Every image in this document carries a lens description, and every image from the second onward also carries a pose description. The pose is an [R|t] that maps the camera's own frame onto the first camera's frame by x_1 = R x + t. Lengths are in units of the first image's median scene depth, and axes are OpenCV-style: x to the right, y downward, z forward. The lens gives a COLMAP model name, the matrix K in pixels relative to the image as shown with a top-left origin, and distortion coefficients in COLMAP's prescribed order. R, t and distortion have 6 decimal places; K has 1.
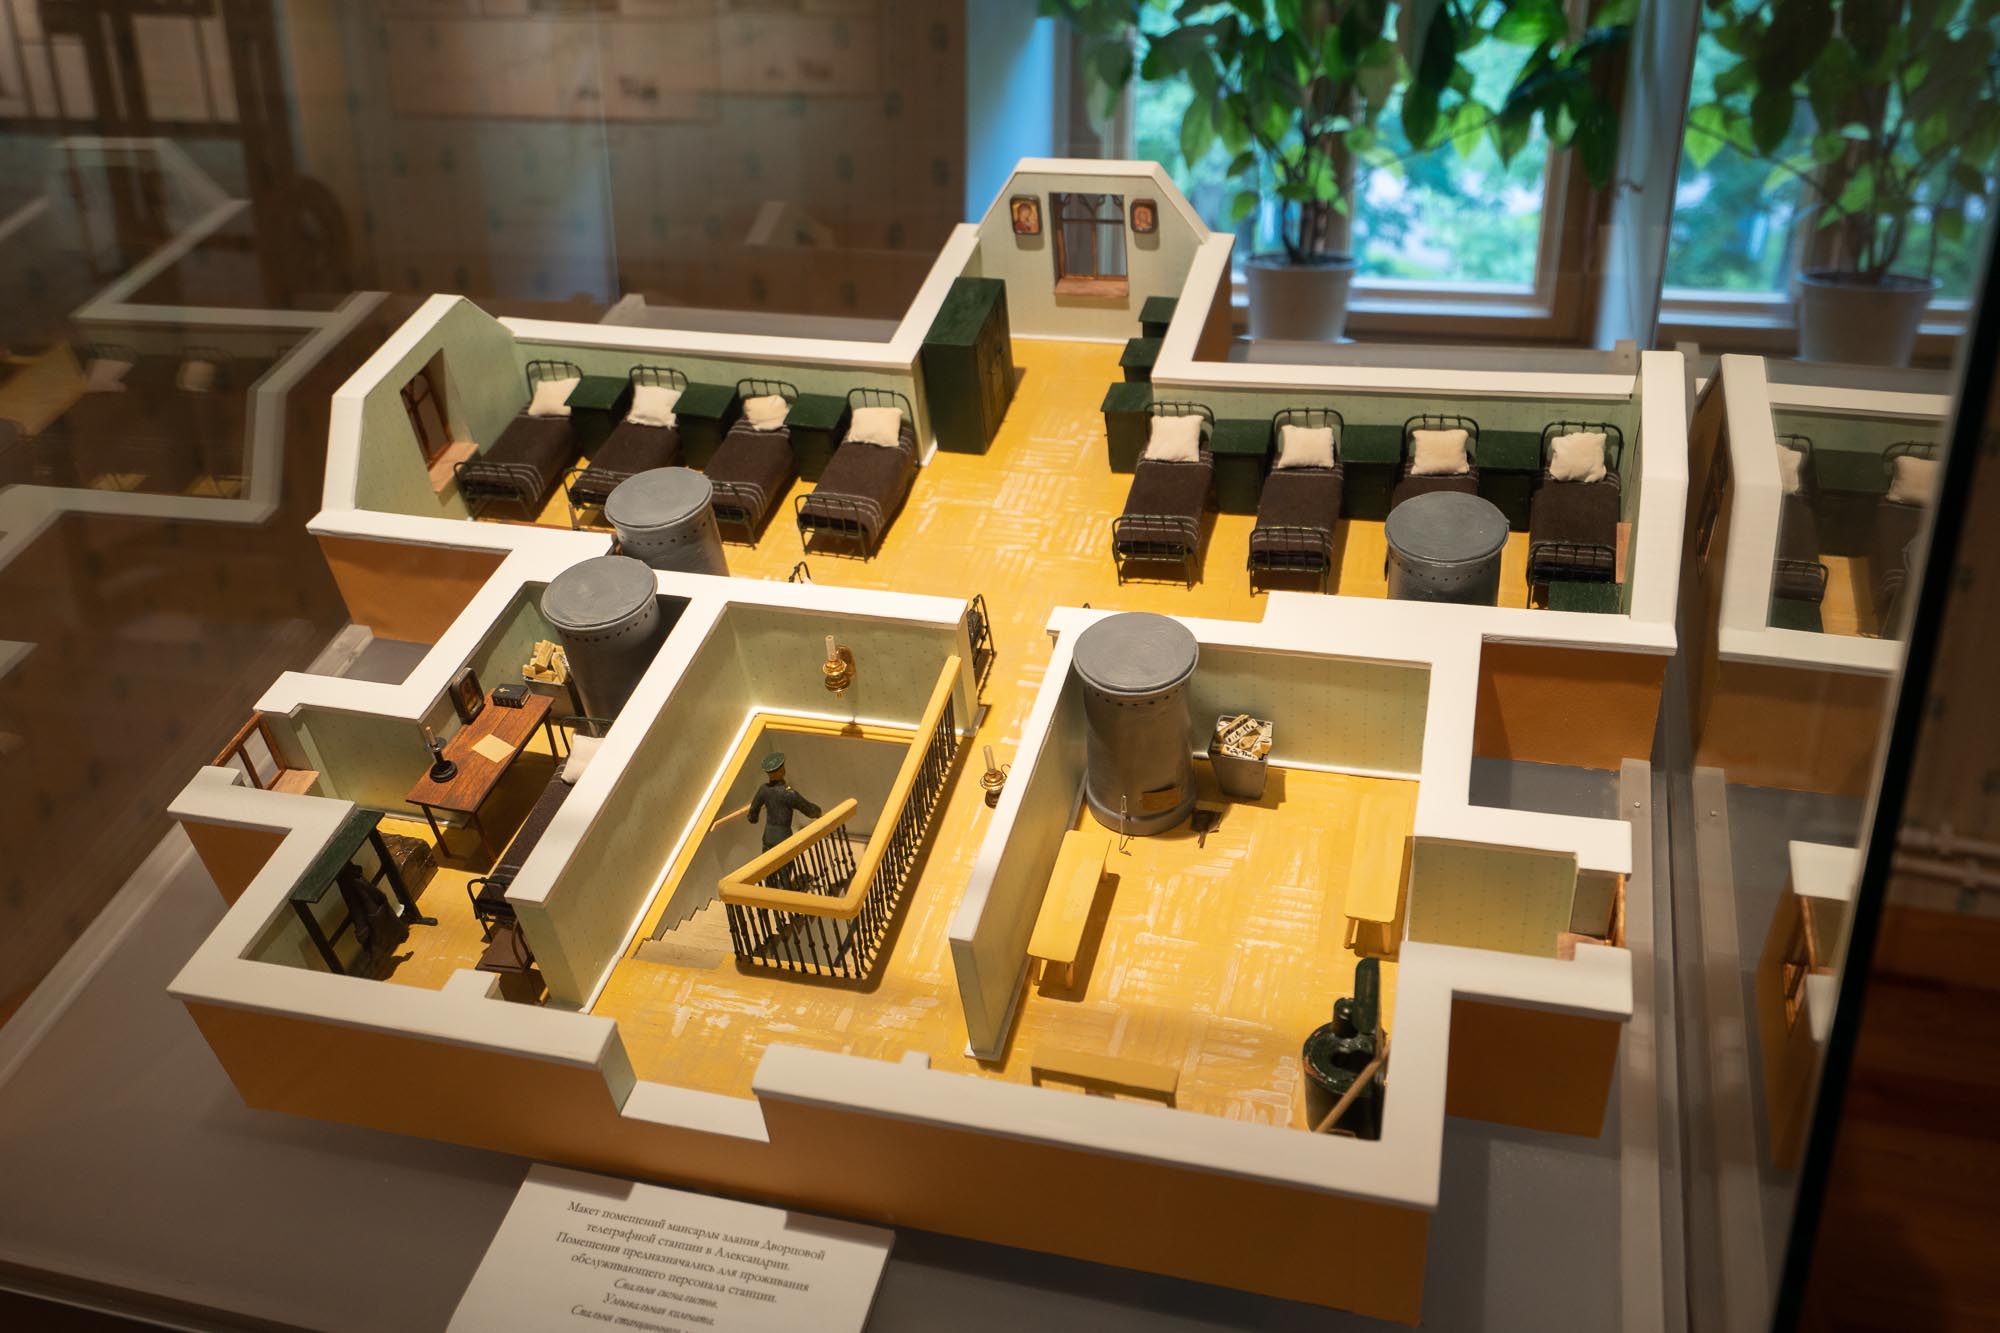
lens RADIAL K [[1725.9, 0, 1000.0], [0, 1725.9, 666.5], [0, 0, 1]] dist [0.009050, 0.003808]
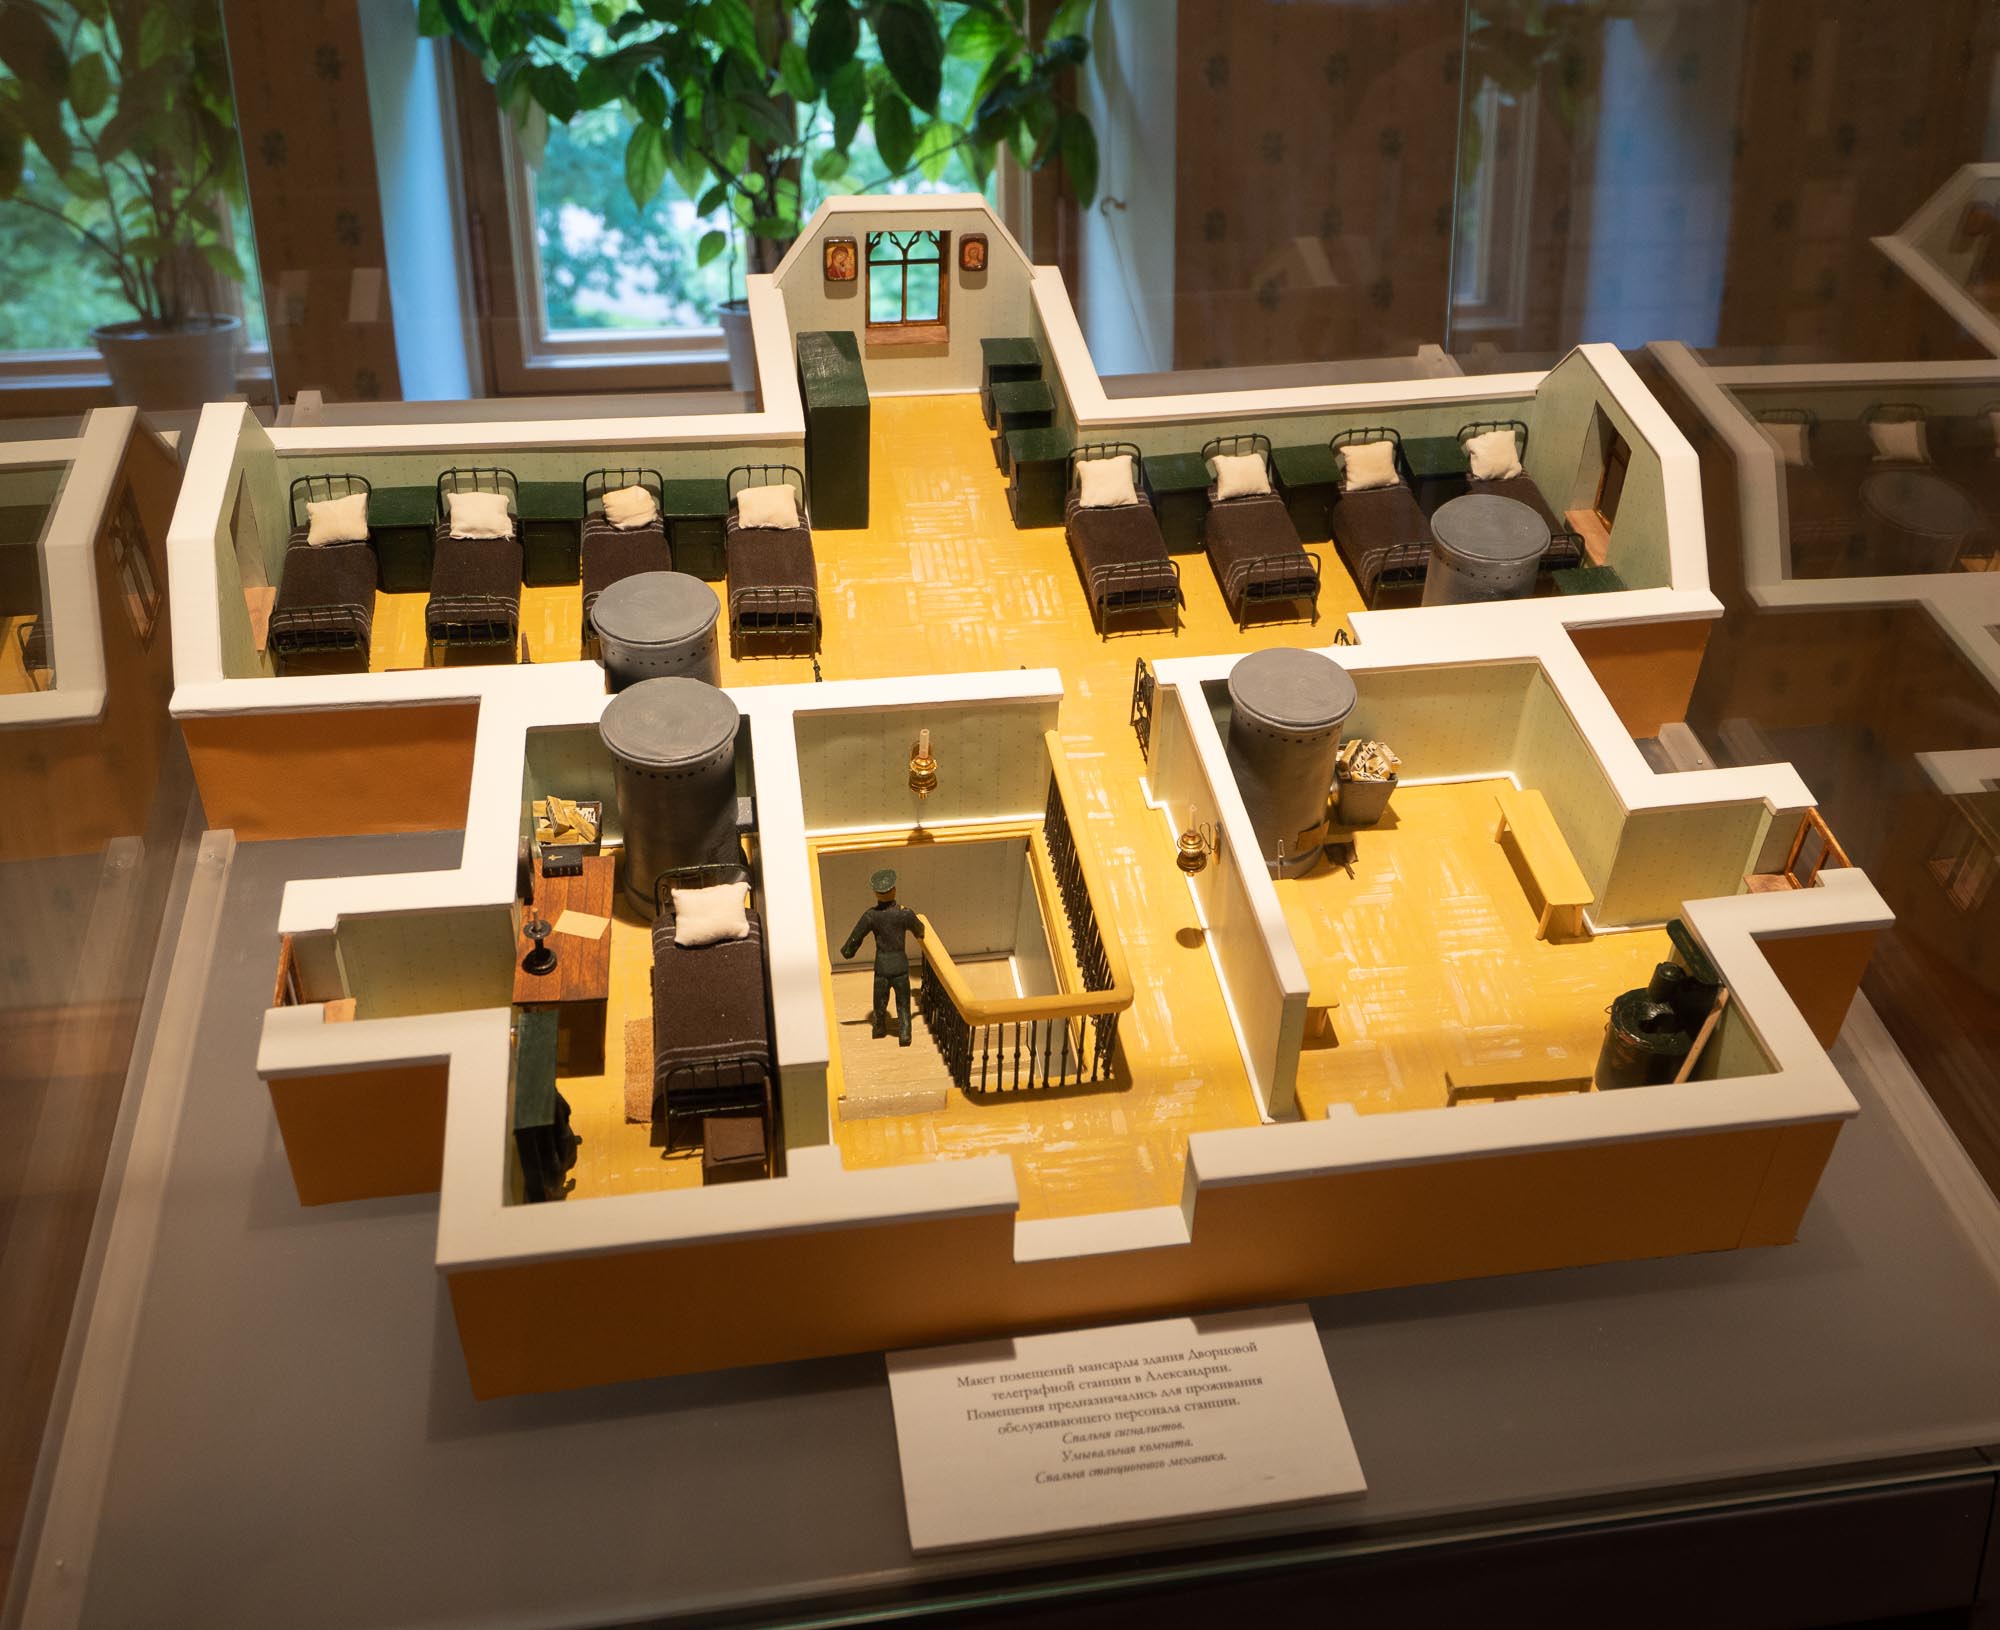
lens RADIAL K [[2072.5, 0, 1000.0], [0, 2072.5, 762.6], [0, 0, 1]] dist [0.003822, 0.018922]
pose [[0.899851, -0.159464, 0.406003, -0.459302], [0.167039, 0.985804, 0.016971, -0.011583], [-0.402946, 0.052547, 0.913714, 0.003329]]
